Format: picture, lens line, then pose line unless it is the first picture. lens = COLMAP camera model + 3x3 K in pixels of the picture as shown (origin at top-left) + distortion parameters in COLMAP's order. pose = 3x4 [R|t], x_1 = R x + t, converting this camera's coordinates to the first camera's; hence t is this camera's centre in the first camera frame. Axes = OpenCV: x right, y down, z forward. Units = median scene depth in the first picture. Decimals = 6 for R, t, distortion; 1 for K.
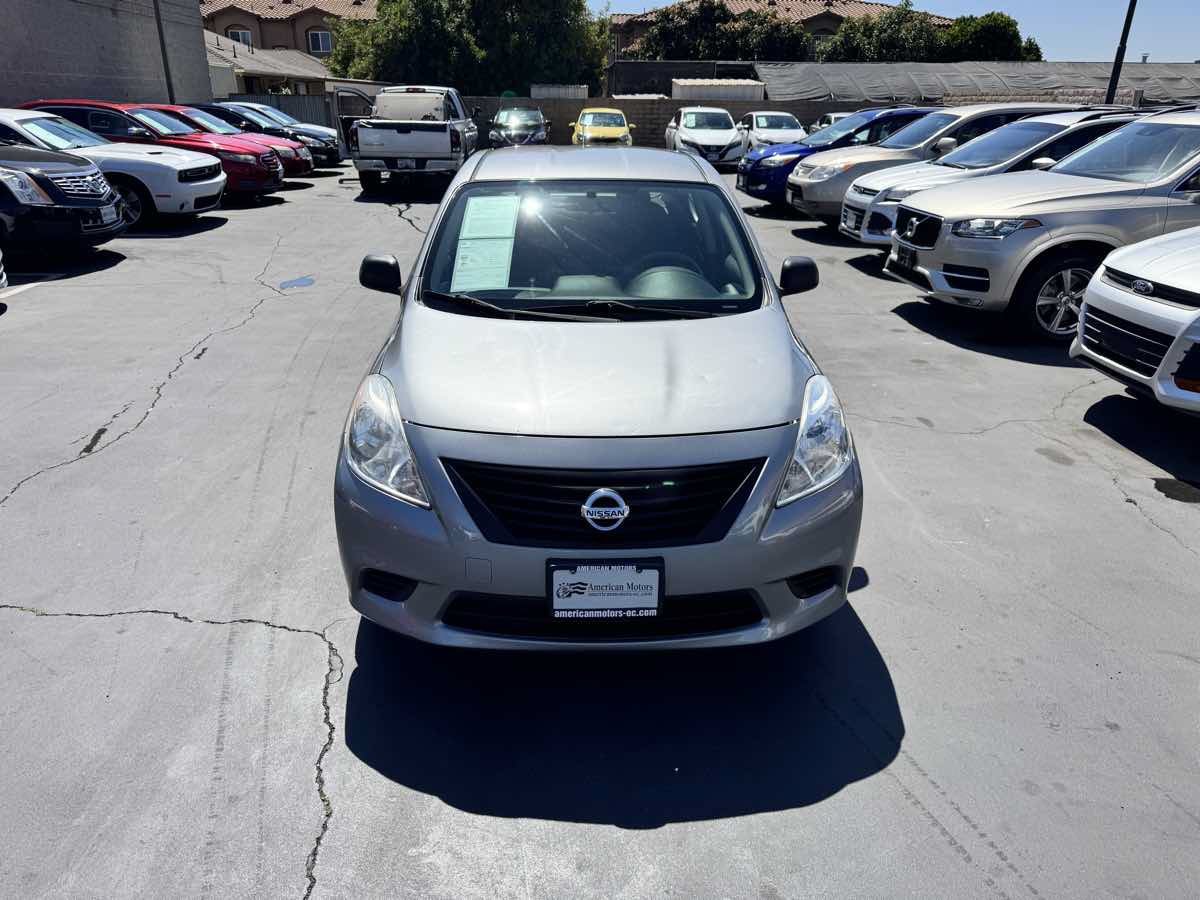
lens RADIAL K [[852.7, 0, 593.7], [0, 852.7, 443.7], [0, 0, 1]] dist [0.026388, -0.025422]
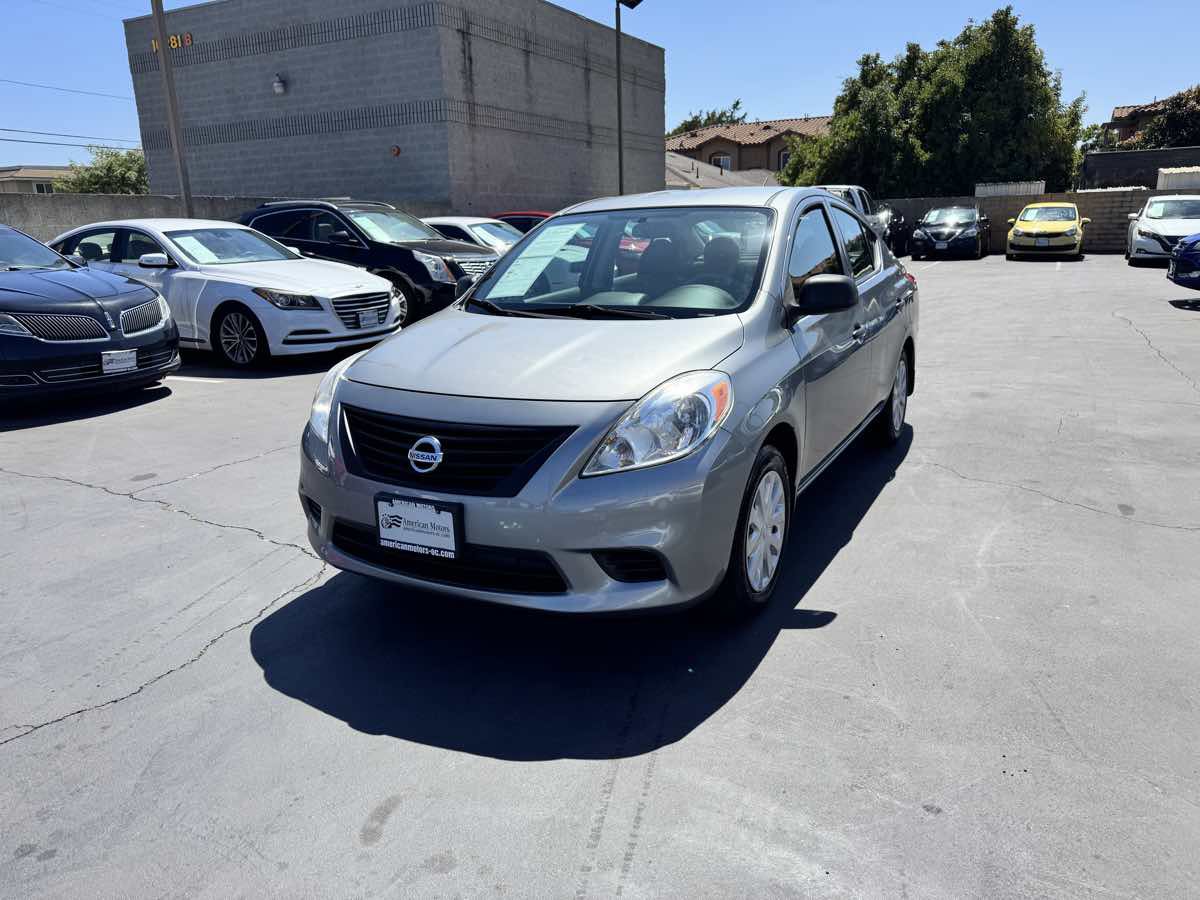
lens RADIAL K [[852.7, 0, 594.3], [0, 852.7, 455.5], [0, 0, 1]] dist [0.026388, -0.025422]
pose [[0.862965, 0.099299, -0.495409, 0.387155], [-0.153226, 0.985757, -0.069324, 0.062460], [0.481469, 0.135734, 0.865889, 0.069491]]
